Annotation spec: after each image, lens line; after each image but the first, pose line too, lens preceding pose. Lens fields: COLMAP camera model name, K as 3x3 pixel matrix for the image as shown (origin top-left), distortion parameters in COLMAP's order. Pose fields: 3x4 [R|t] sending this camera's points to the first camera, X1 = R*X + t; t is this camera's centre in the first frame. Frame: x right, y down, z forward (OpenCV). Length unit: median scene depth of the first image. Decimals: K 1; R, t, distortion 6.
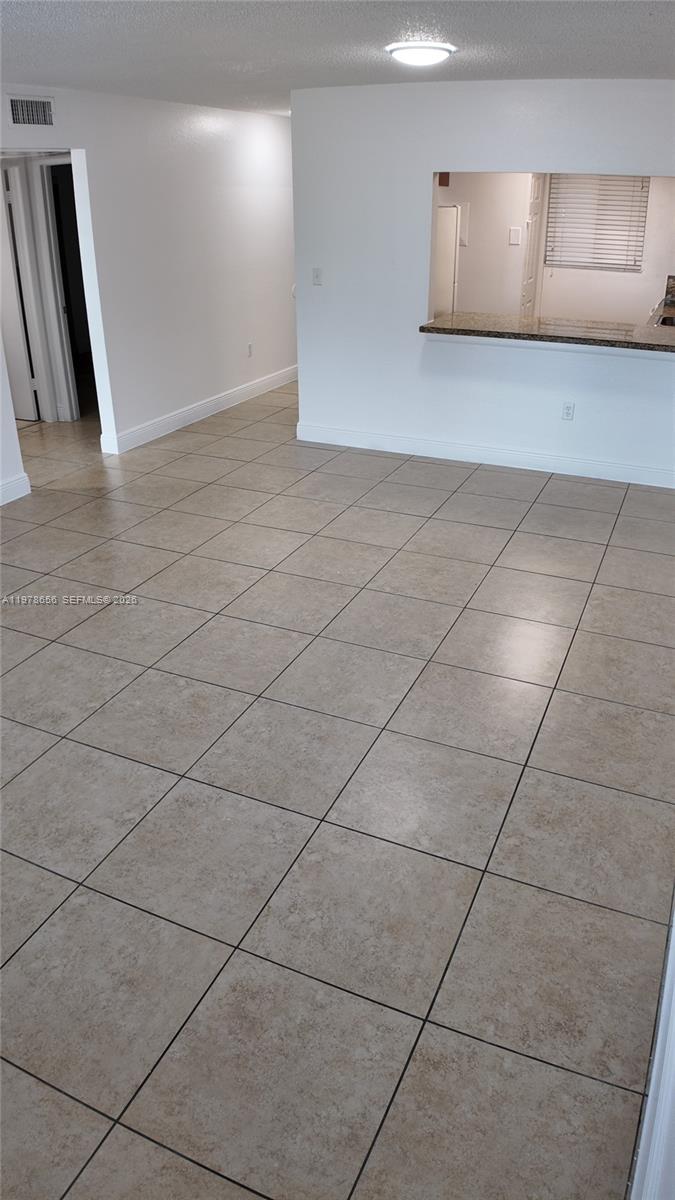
lens RADIAL K [[796.9, 0, 339.8], [0, 796.9, 598.3], [0, 0, 1]] dist [-0.043961, -0.091473]
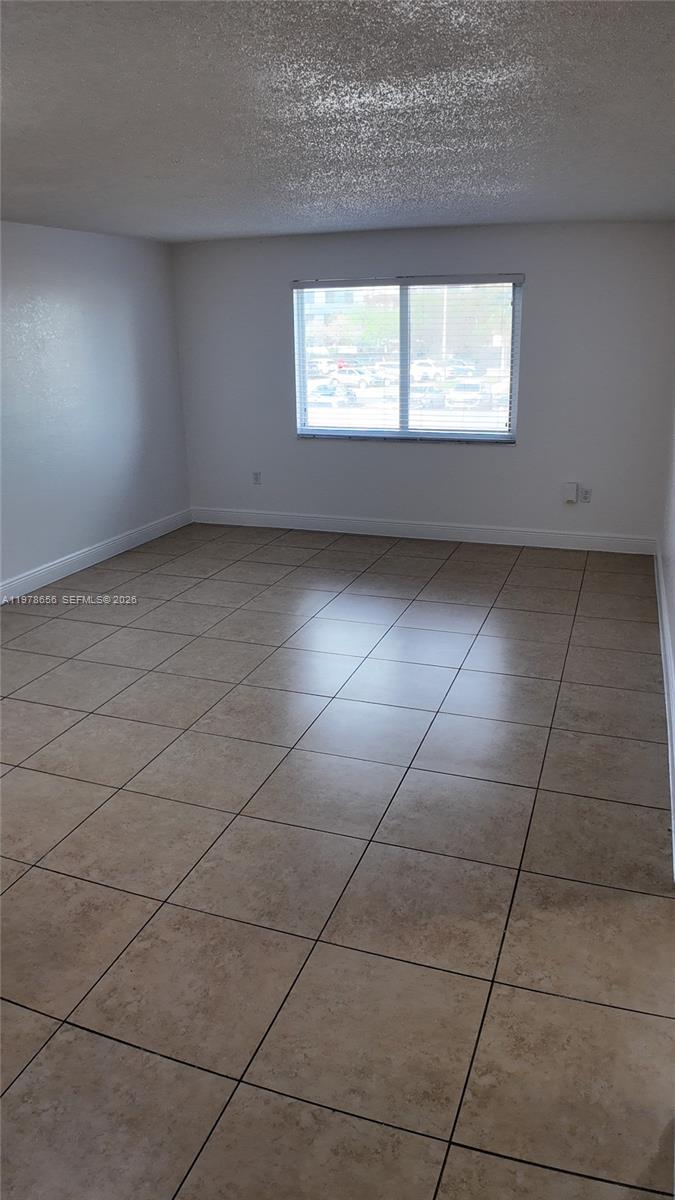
lens RADIAL K [[796.9, 0, 339.8], [0, 796.9, 598.3], [0, 0, 1]] dist [-0.043961, -0.091473]
pose [[-0.996644, 0.035841, -0.073592, -0.200478], [-0.027251, 0.702484, 0.711178, -0.782040], [0.077186, 0.710797, -0.699150, 1.563587]]
